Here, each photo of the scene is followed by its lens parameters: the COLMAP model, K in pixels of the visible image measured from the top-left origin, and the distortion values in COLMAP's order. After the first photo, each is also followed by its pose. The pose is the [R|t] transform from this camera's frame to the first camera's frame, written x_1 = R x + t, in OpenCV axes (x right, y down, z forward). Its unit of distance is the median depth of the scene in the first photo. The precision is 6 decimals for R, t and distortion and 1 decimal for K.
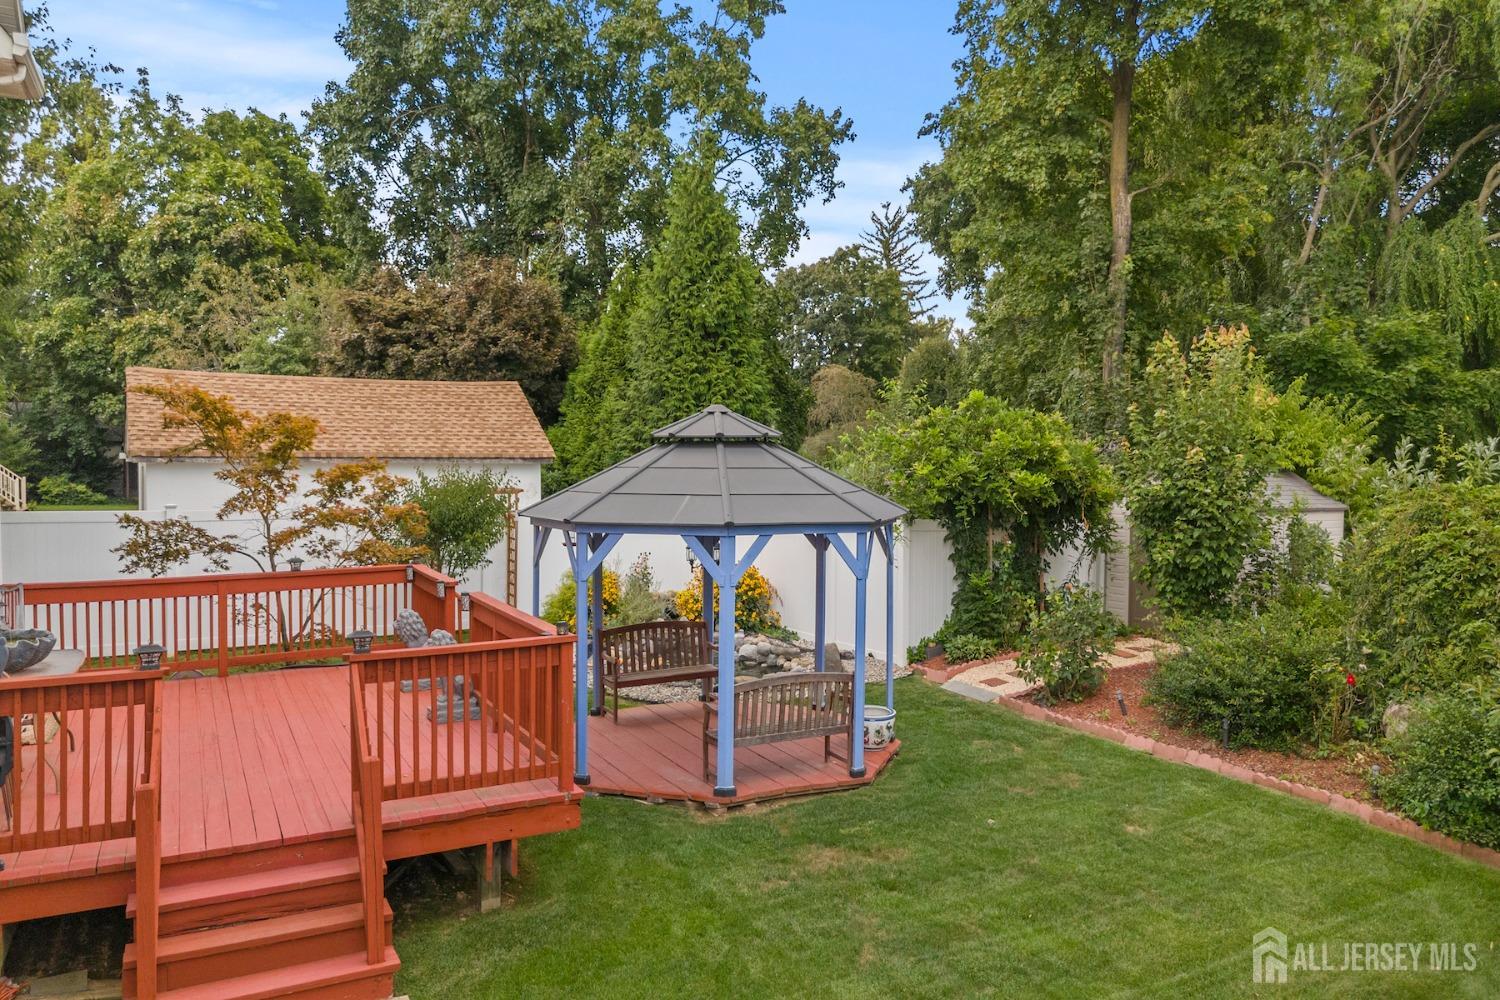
lens RADIAL K [[1048.5, 0, 750.0], [0, 1048.5, 500.0], [0, 0, 1]] dist [-0.002180, 0.000103]
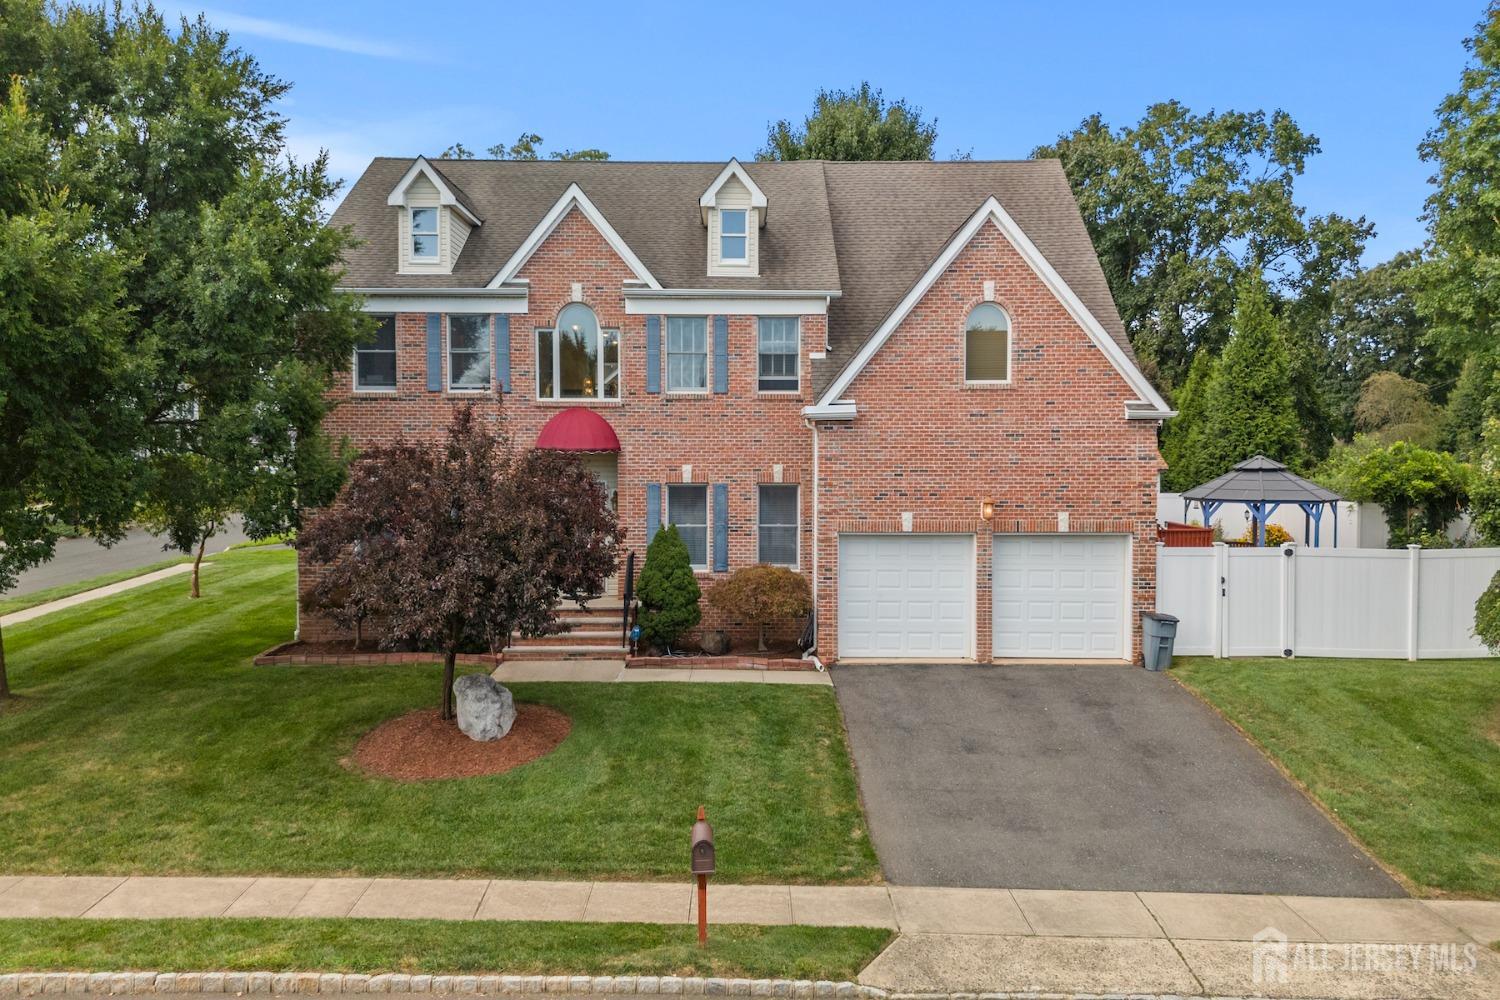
lens RADIAL K [[1048.5, 0, 750.0], [0, 1048.5, 500.0], [0, 0, 1]] dist [-0.002180, 0.000103]
pose [[0.883278, 0.019878, -0.468427, 0.034819], [-0.016054, 0.999797, 0.012156, 0.004787], [0.468574, -0.003217, 0.883418, -0.919123]]
